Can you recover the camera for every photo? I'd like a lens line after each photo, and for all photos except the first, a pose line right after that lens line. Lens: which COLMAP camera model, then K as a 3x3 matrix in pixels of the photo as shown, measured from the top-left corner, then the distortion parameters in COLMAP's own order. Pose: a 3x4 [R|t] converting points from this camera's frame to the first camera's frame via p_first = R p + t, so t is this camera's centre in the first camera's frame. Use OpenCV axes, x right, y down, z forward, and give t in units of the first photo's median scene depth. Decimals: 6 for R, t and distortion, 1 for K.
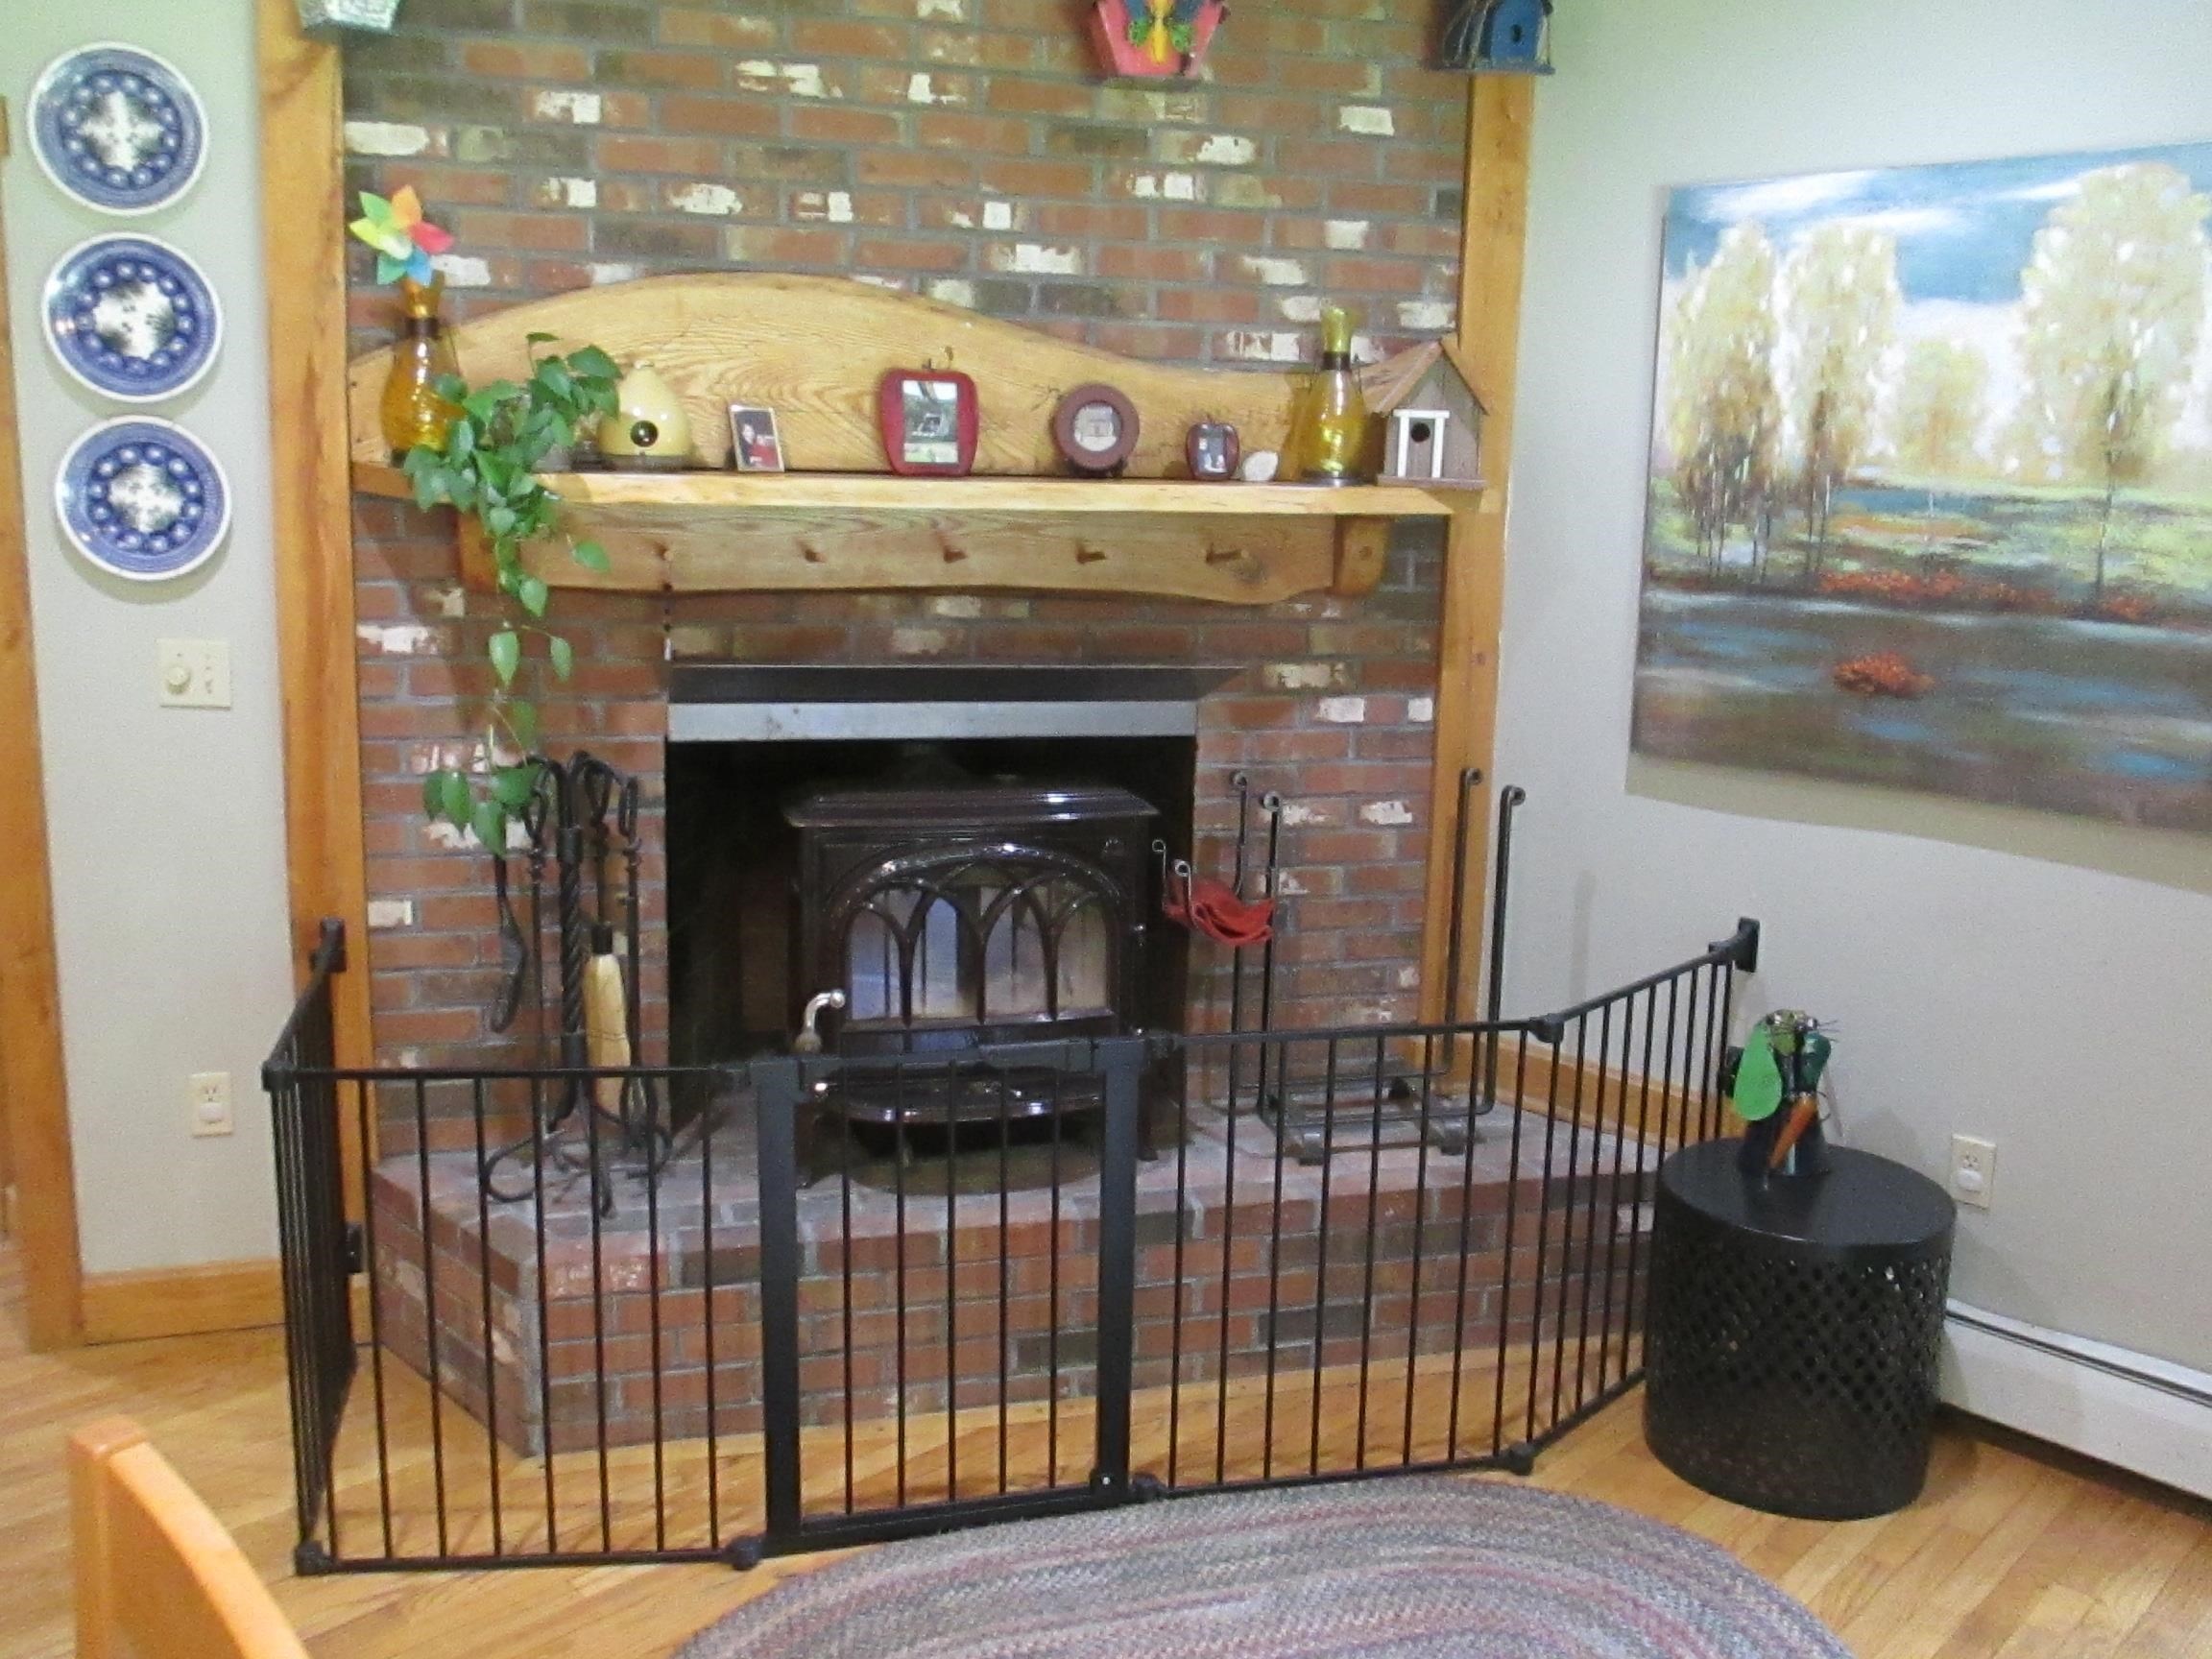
lens RADIAL K [[1829.3, 0, 1105.8], [0, 1829.3, 808.9], [0, 0, 1]] dist [-0.025596, -0.003272]
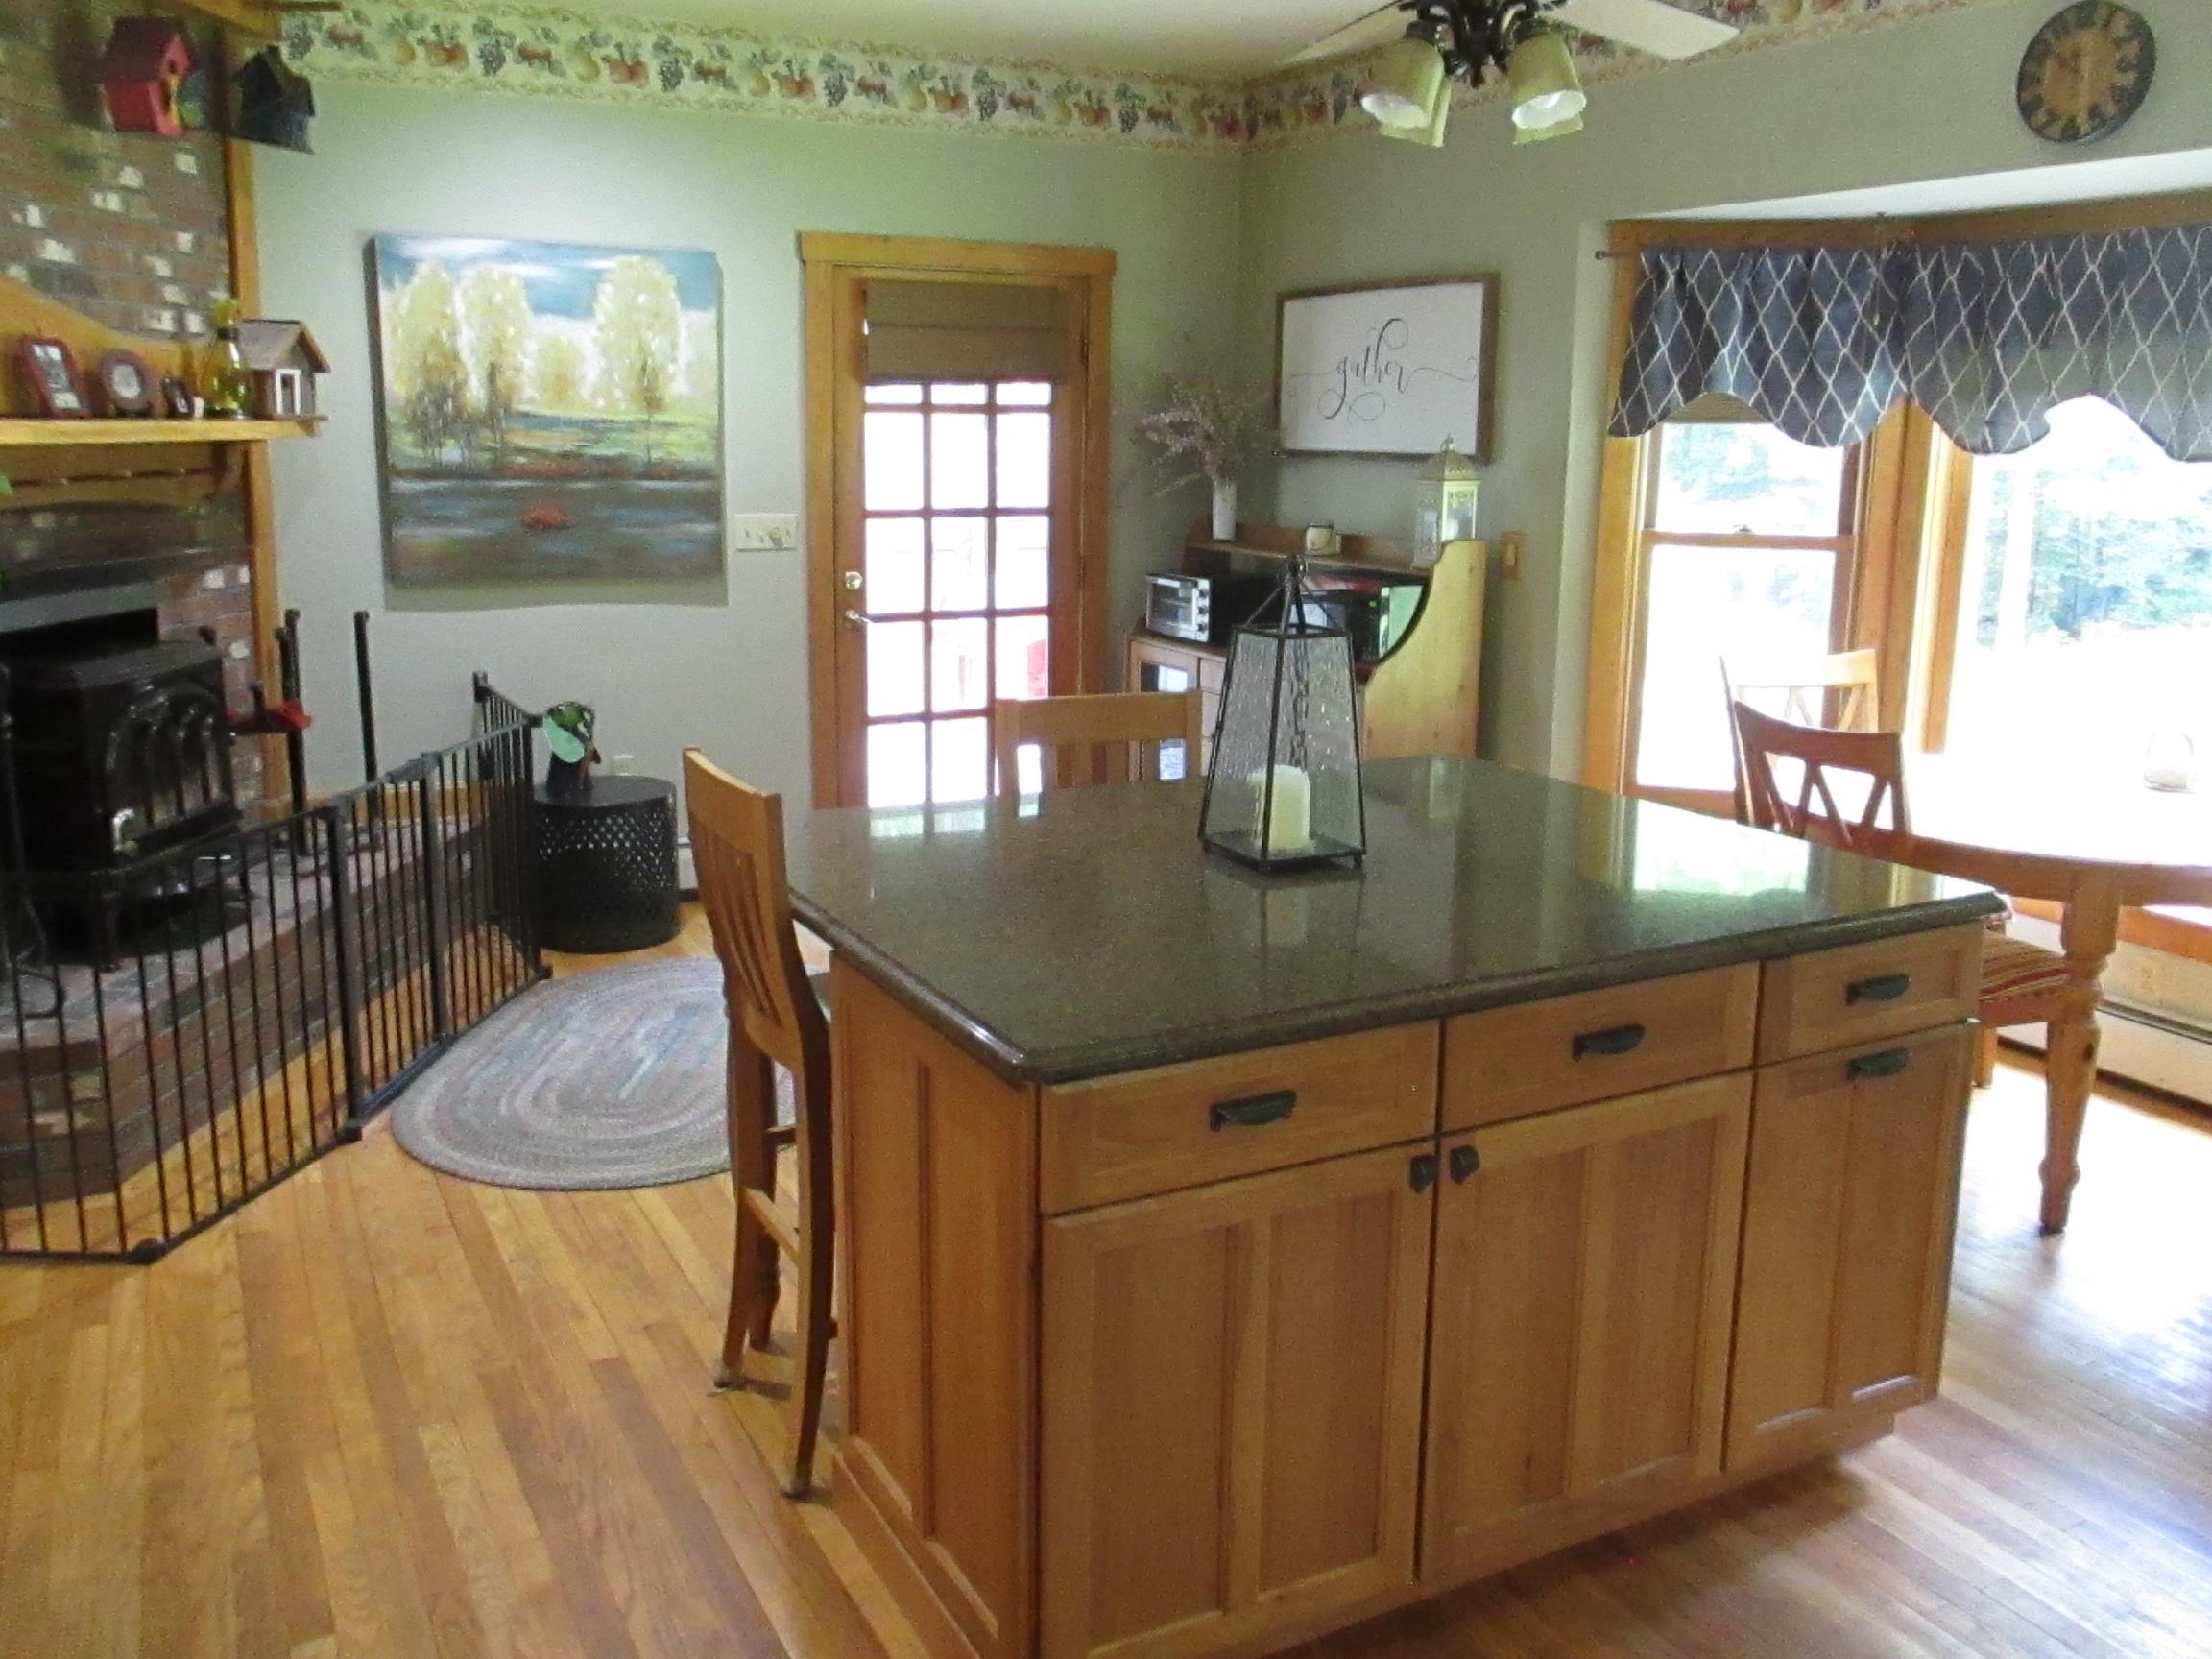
lens RADIAL K [[1829.3, 0, 1106.8], [0, 1829.3, 830.6], [0, 0, 1]] dist [-0.025596, -0.003272]
pose [[0.296406, -0.222514, 0.928779, -1.183256], [0.166806, 0.969595, 0.179059, -0.003057], [-0.940383, 0.101852, 0.324510, -0.098511]]
